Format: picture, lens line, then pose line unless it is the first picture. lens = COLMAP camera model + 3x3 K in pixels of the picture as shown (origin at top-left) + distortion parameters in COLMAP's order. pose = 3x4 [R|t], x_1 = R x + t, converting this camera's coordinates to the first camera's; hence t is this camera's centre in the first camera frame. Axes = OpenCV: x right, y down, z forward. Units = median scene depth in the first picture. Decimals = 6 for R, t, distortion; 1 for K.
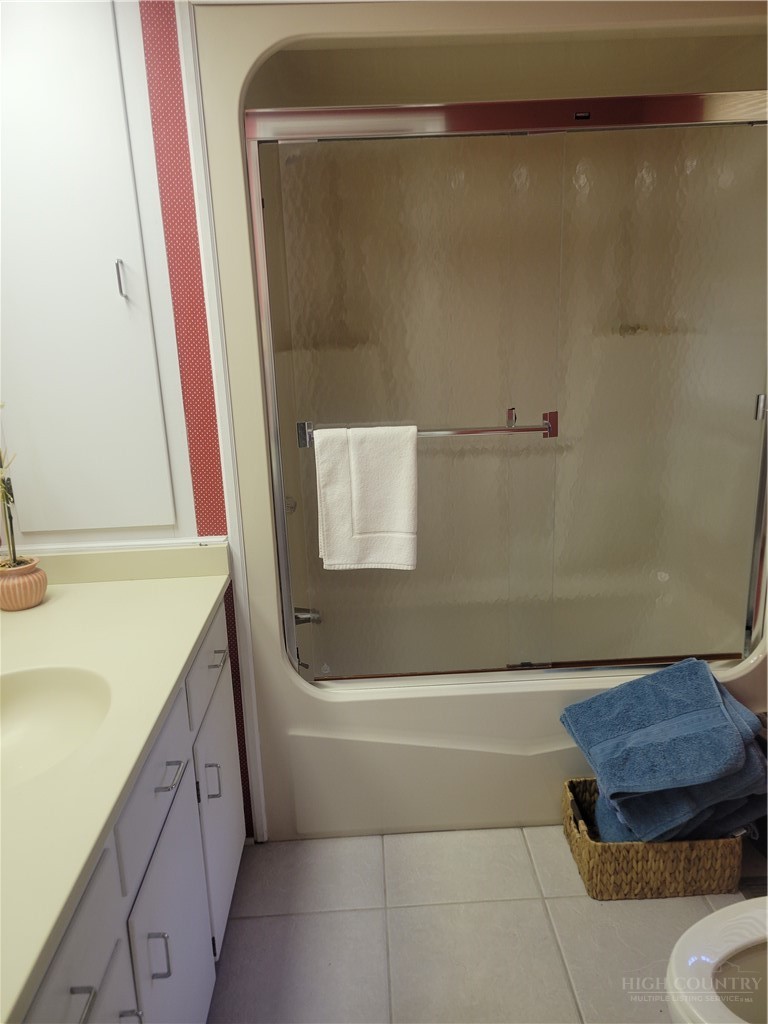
lens RADIAL K [[765.8, 0, 386.1], [0, 765.8, 512.3], [0, 0, 1]] dist [0.054847, -0.011509]
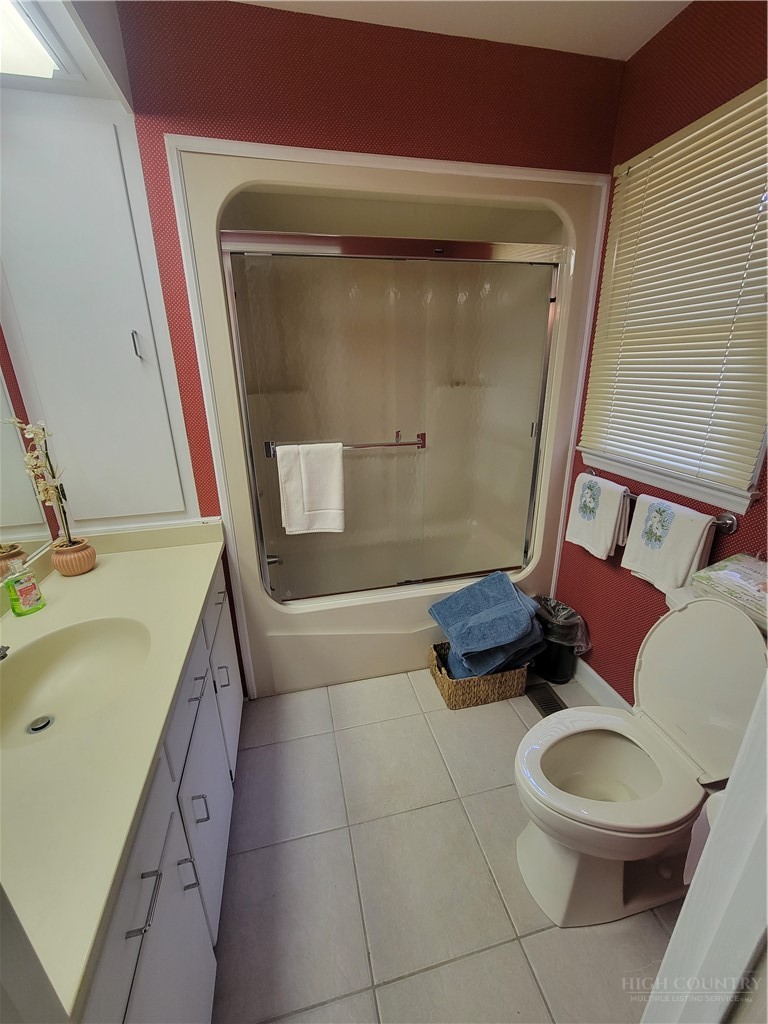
lens RADIAL K [[417.0, 0, 380.4], [0, 417.0, 510.6], [0, 0, 1]] dist [0.001701, -0.001381]
pose [[0.981616, -0.044832, 0.185528, -0.048410], [0.032435, 0.997067, 0.069324, -0.028674], [-0.188091, -0.062032, 0.980191, 0.120846]]
